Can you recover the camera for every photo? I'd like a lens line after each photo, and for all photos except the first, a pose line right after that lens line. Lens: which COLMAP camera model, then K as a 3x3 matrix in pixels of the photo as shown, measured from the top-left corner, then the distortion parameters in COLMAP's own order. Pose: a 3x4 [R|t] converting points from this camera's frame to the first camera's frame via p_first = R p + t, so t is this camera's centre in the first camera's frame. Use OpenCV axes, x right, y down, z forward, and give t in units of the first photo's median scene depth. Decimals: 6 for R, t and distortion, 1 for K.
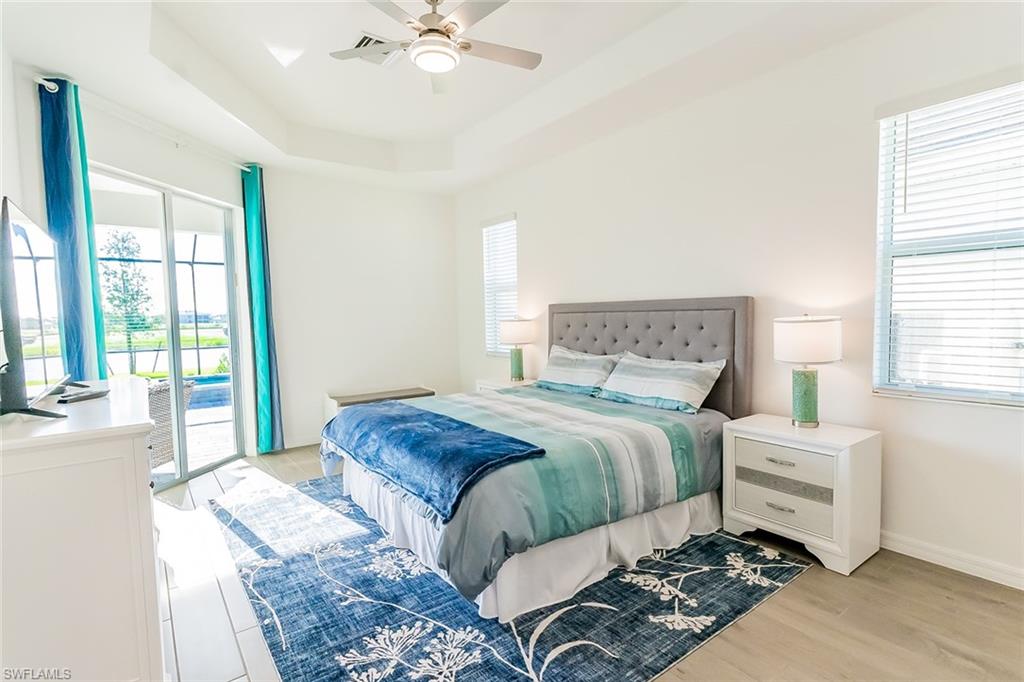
lens RADIAL K [[497.0, 0, 516.9], [0, 497.0, 343.5], [0, 0, 1]] dist [0.001067, -0.001247]
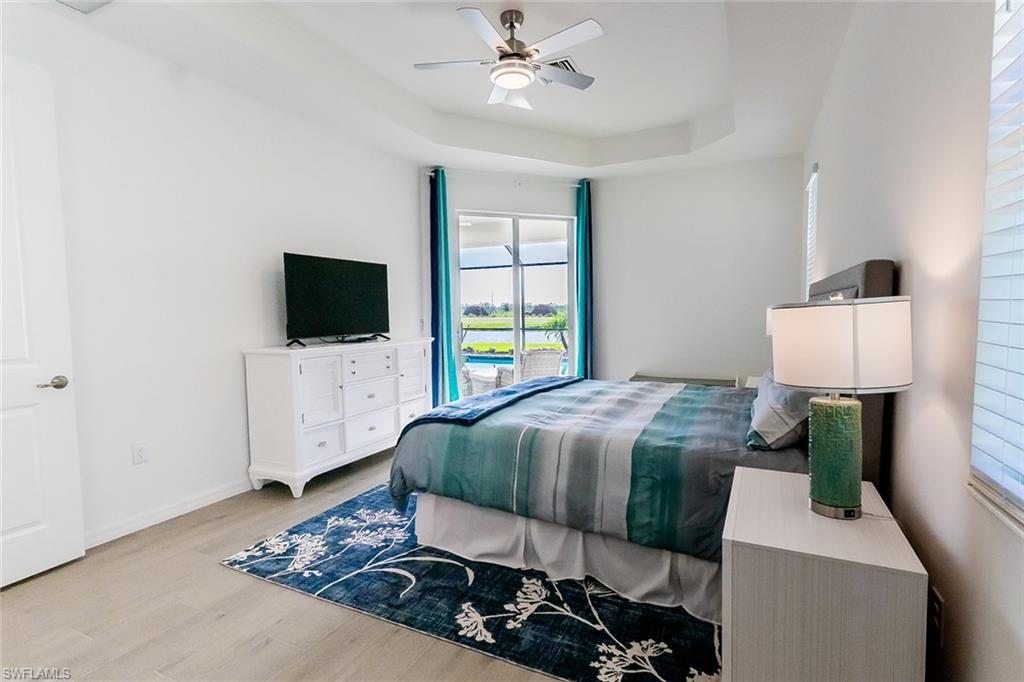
lens RADIAL K [[497.0, 0, 516.3], [0, 497.0, 340.8], [0, 0, 1]] dist [0.001067, -0.001247]
pose [[0.455425, 0.067407, -0.887719, 1.012491], [-0.047309, 0.997553, 0.051476, -0.025702], [0.889016, 0.018554, 0.457500, 0.541991]]
